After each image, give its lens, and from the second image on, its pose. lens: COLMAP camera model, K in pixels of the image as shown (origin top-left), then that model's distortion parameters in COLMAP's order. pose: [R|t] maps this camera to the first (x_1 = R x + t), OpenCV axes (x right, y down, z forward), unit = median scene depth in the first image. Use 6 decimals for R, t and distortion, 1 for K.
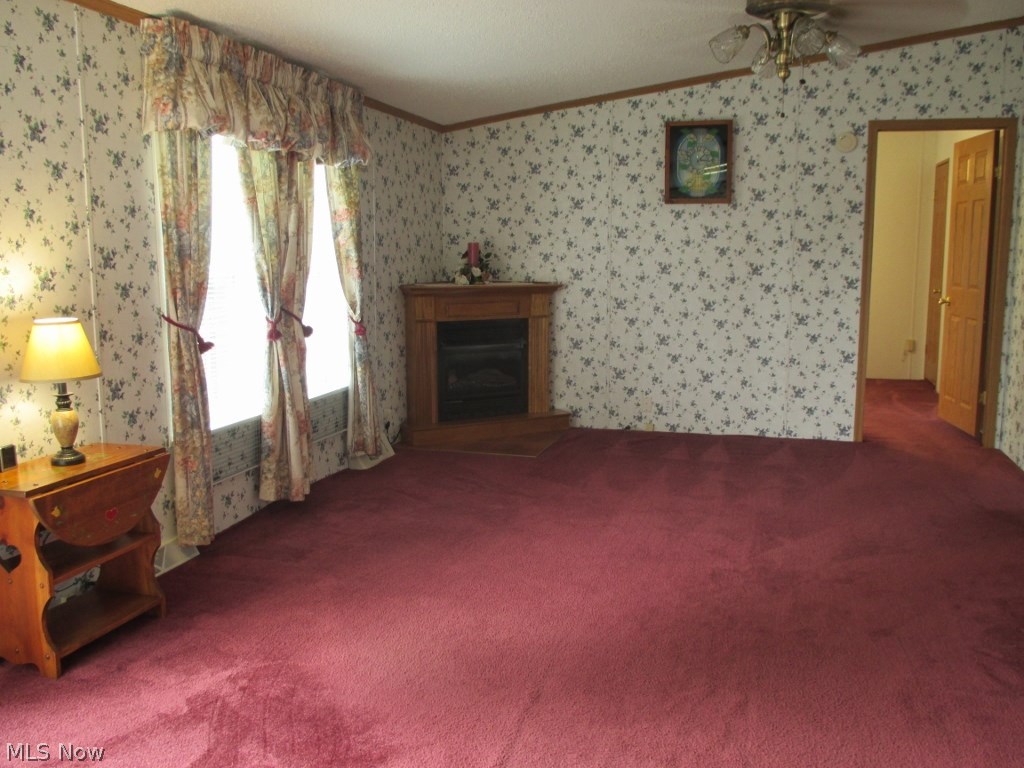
lens RADIAL K [[945.6, 0, 512.0], [0, 945.6, 384.0], [0, 0, 1]] dist [-0.041384, 0.001416]
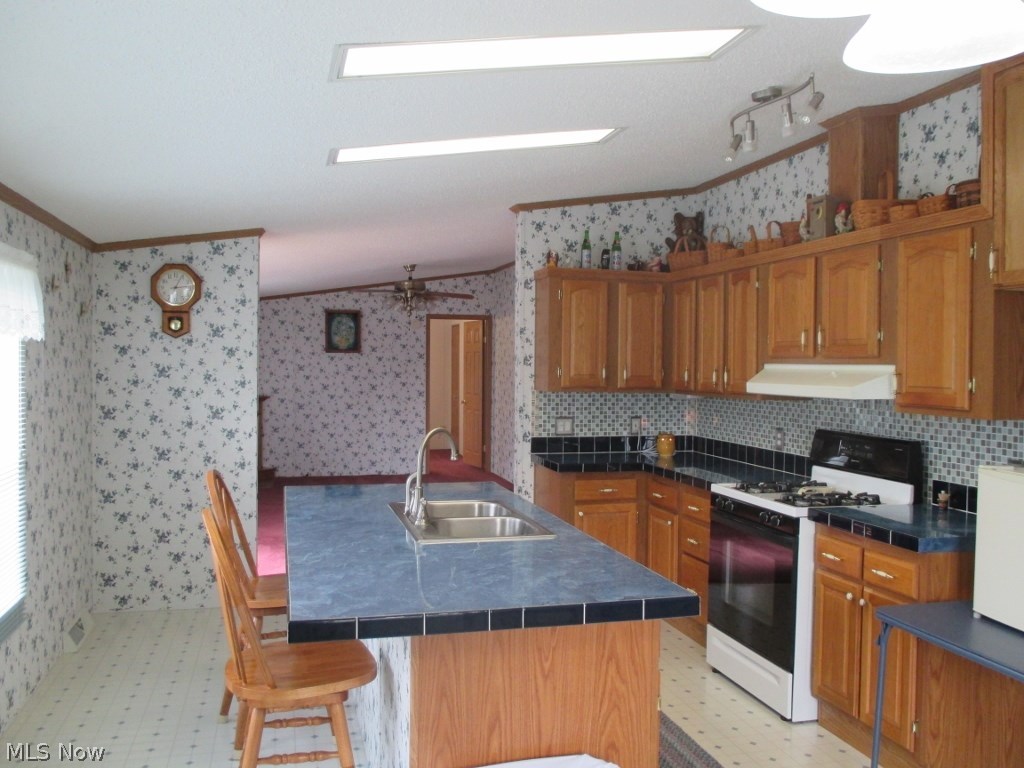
lens RADIAL K [[945.6, 0, 512.0], [0, 945.6, 384.0], [0, 0, 1]] dist [-0.041384, 0.001416]
pose [[0.874846, -0.006293, 0.484360, -0.424789], [0.061620, 0.993238, -0.098392, 0.078676], [-0.480465, 0.115924, 0.869319, -0.806777]]
